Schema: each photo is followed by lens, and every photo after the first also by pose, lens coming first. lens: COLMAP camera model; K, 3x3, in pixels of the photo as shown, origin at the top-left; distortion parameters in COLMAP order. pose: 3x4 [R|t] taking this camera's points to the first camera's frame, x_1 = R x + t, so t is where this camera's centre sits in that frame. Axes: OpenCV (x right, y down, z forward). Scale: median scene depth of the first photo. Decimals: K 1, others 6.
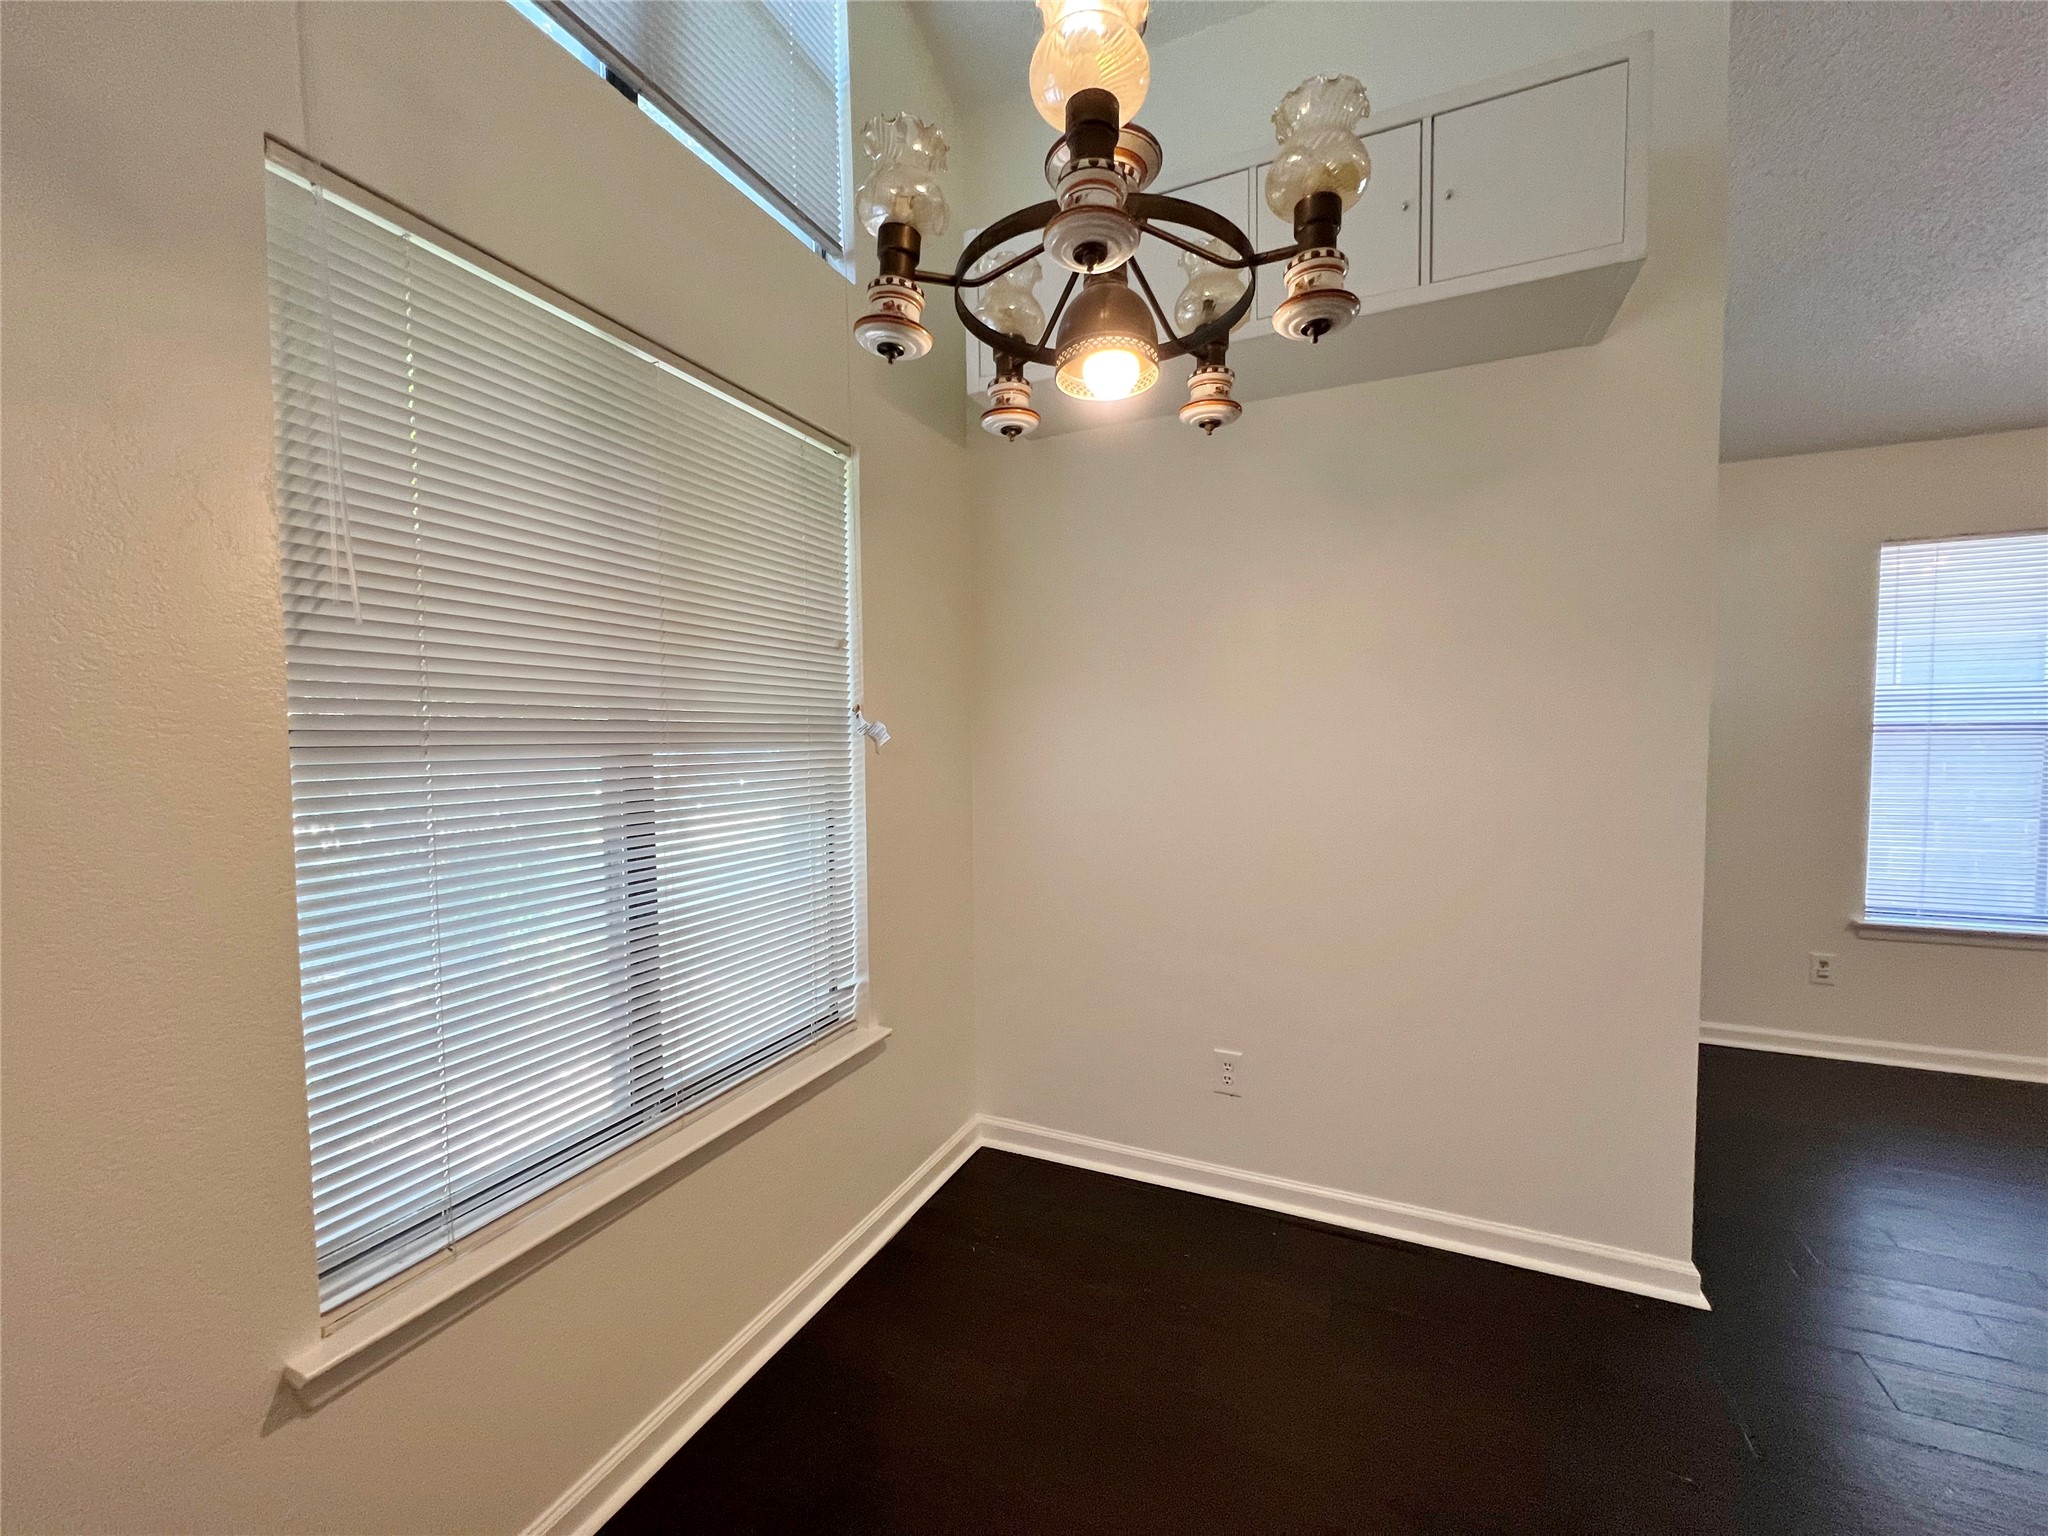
lens RADIAL K [[823.8, 0, 1020.0], [0, 823.8, 781.1], [0, 0, 1]] dist [-0.004239, 0.000700]
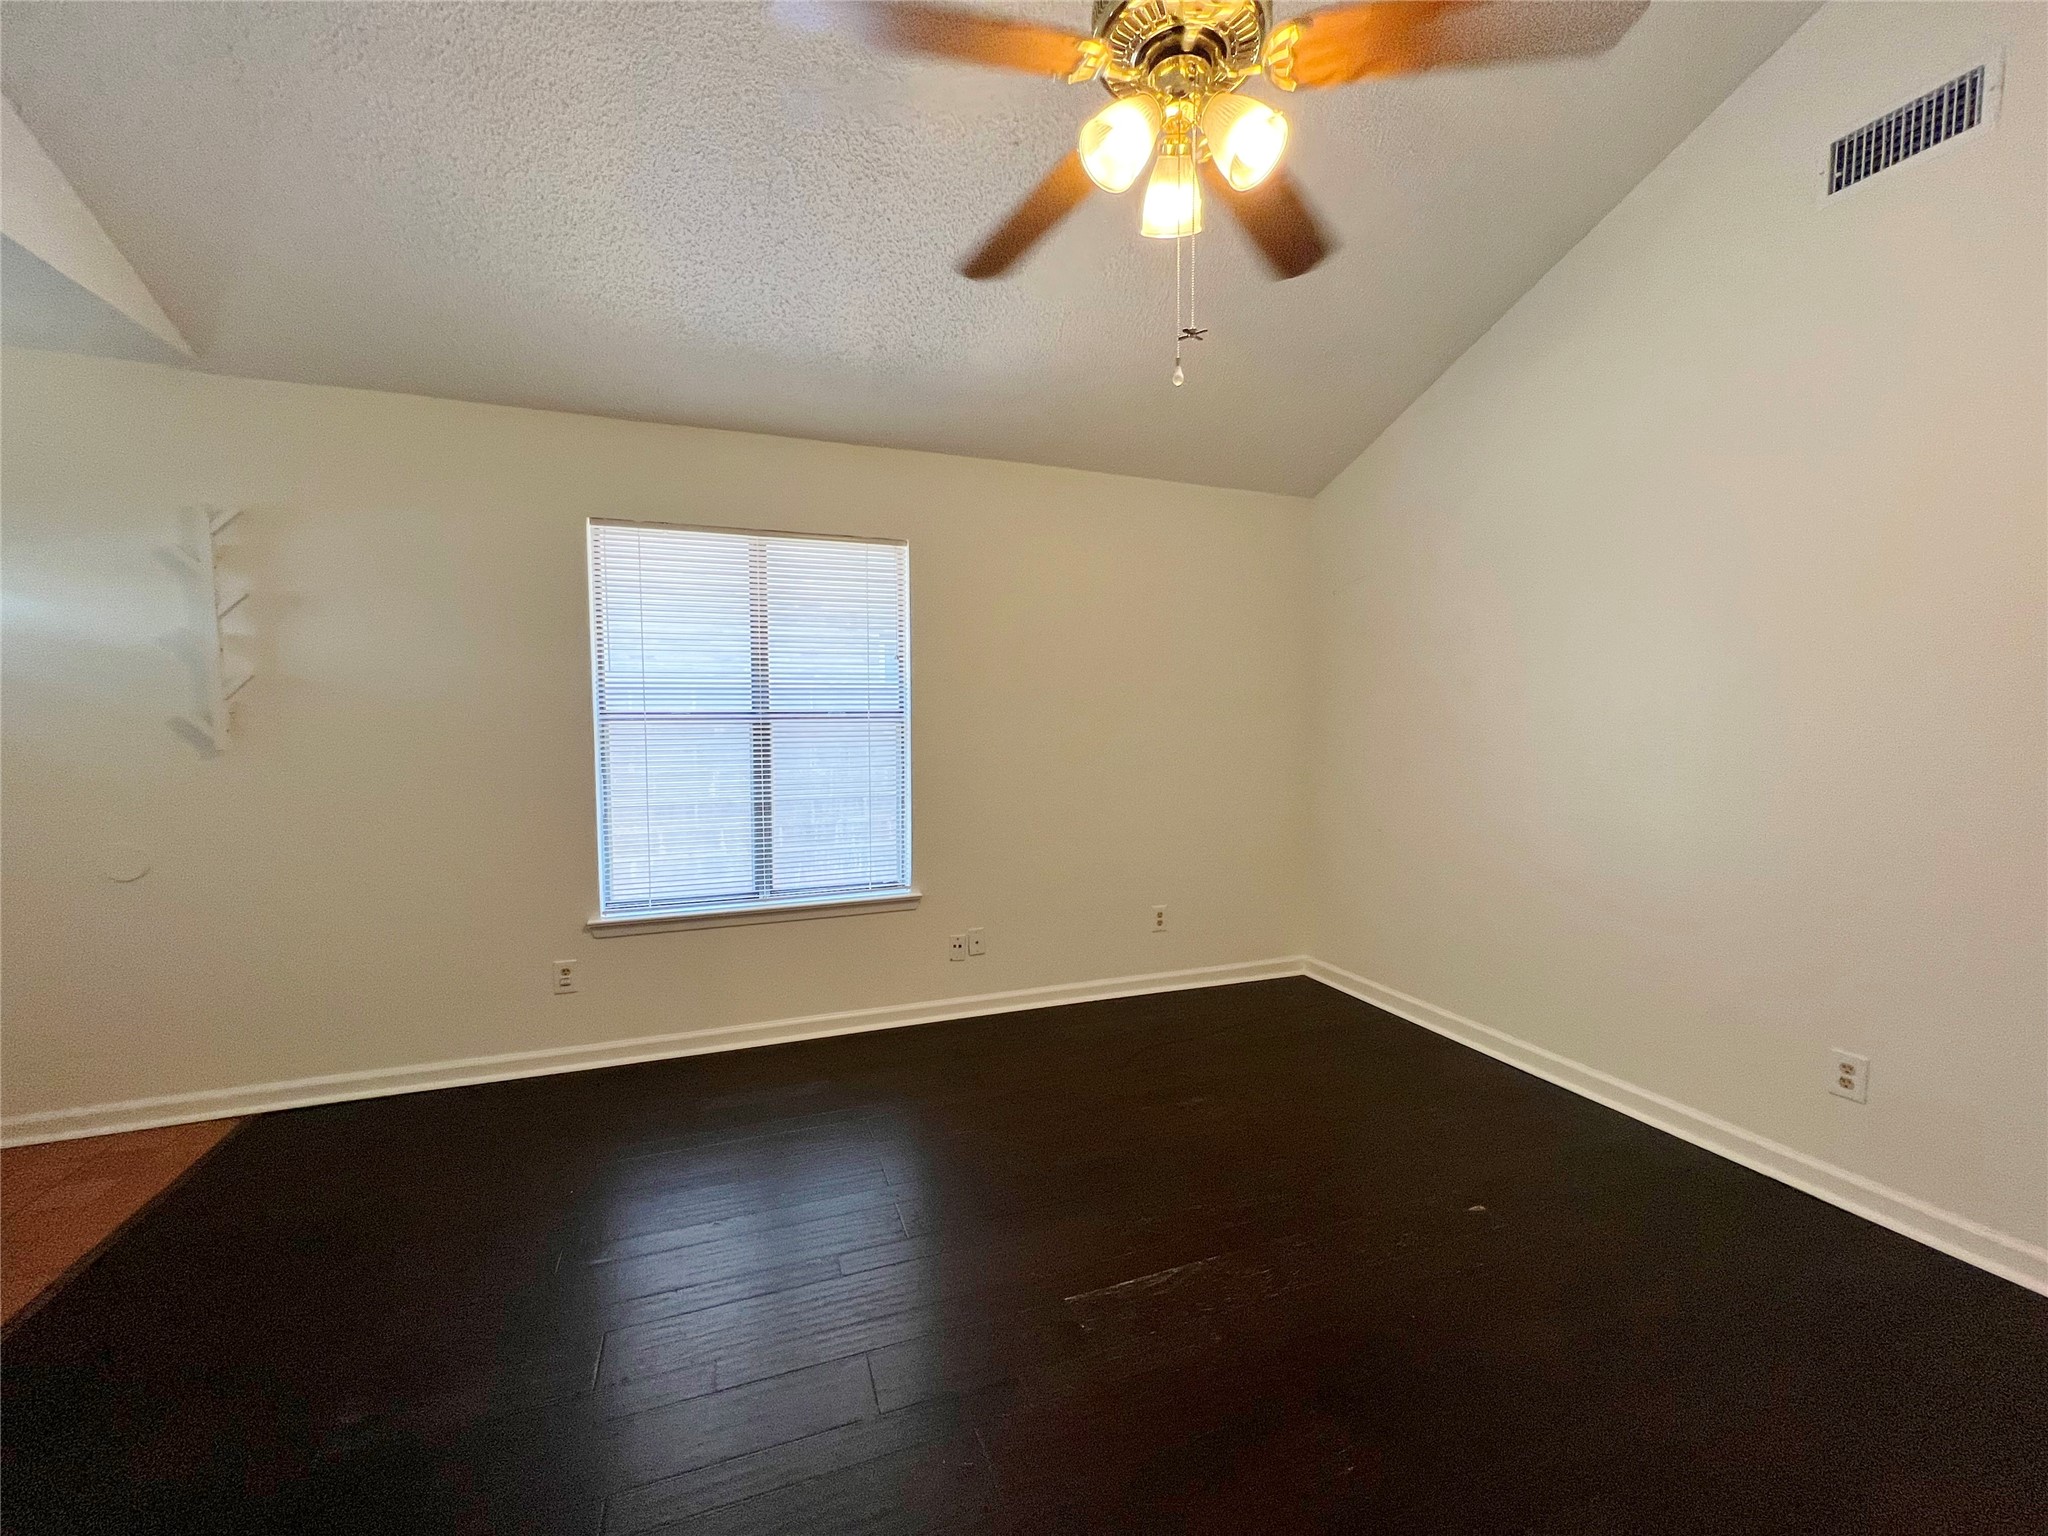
lens RADIAL K [[823.8, 0, 1022.7], [0, 823.8, 769.4], [0, 0, 1]] dist [-0.004239, 0.000700]
pose [[0.709809, -0.036485, 0.703448, 0.719591], [0.031232, 0.999306, 0.020316, -0.007612], [-0.703701, 0.007550, 0.710456, -0.021984]]
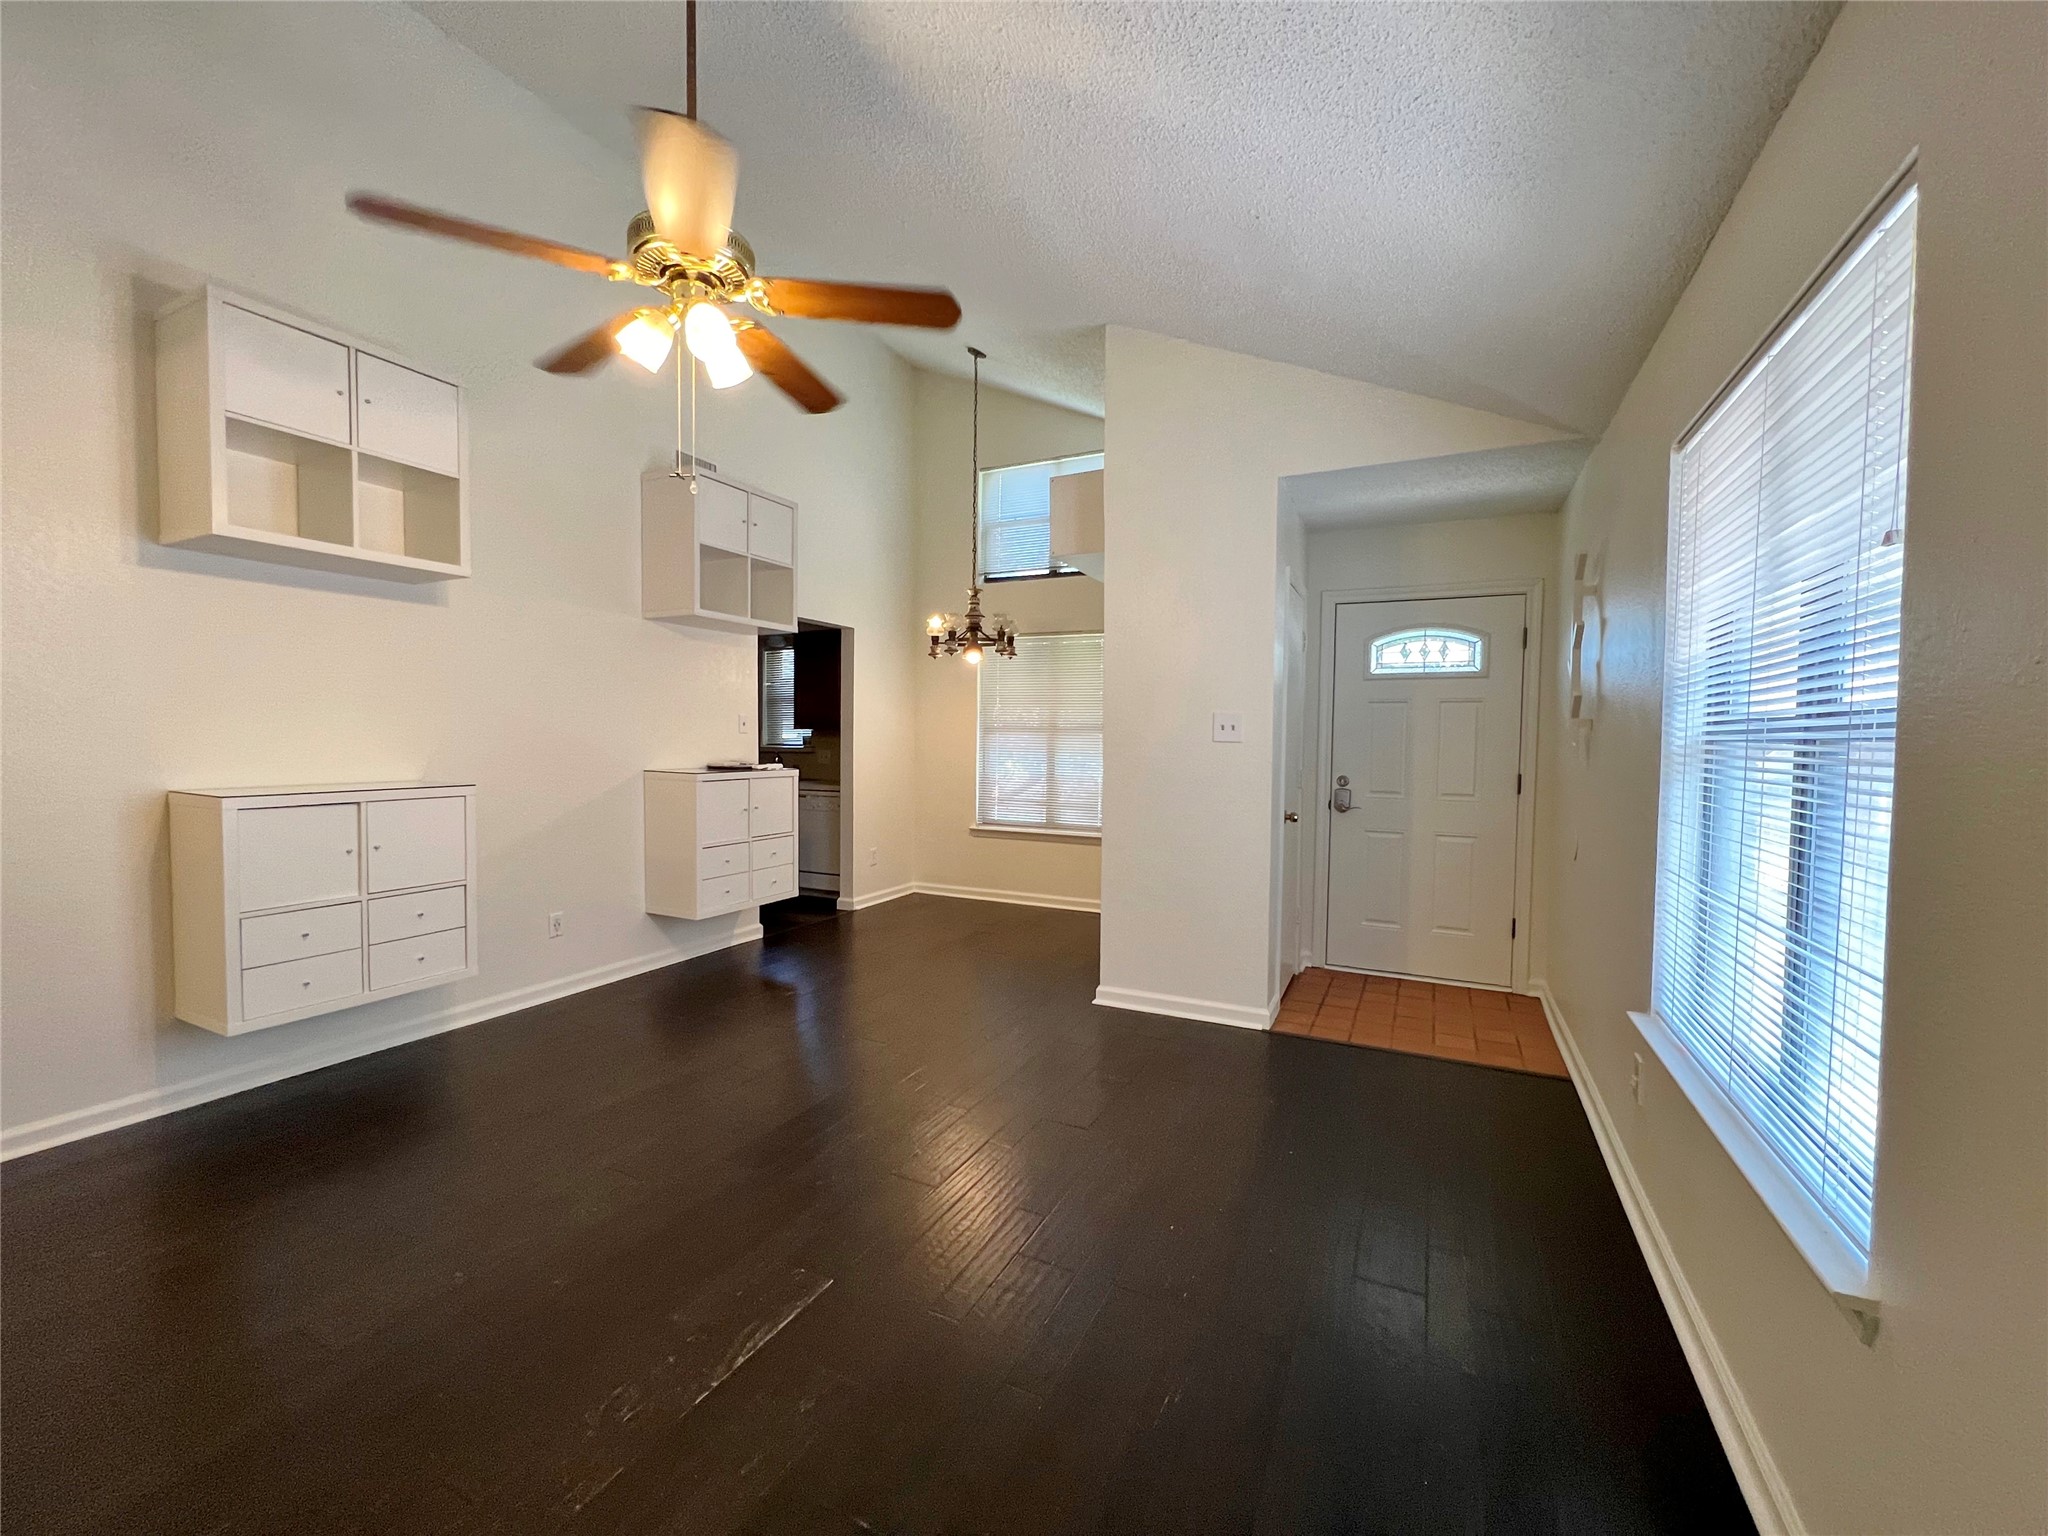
lens RADIAL K [[823.8, 0, 1027.3], [0, 823.8, 766.8], [0, 0, 1]] dist [-0.004239, 0.000700]
pose [[-0.044389, 0.049920, -0.997766, 1.721745], [-0.061414, 0.996725, 0.052600, -0.037959], [0.997125, 0.063612, -0.041177, 0.514882]]
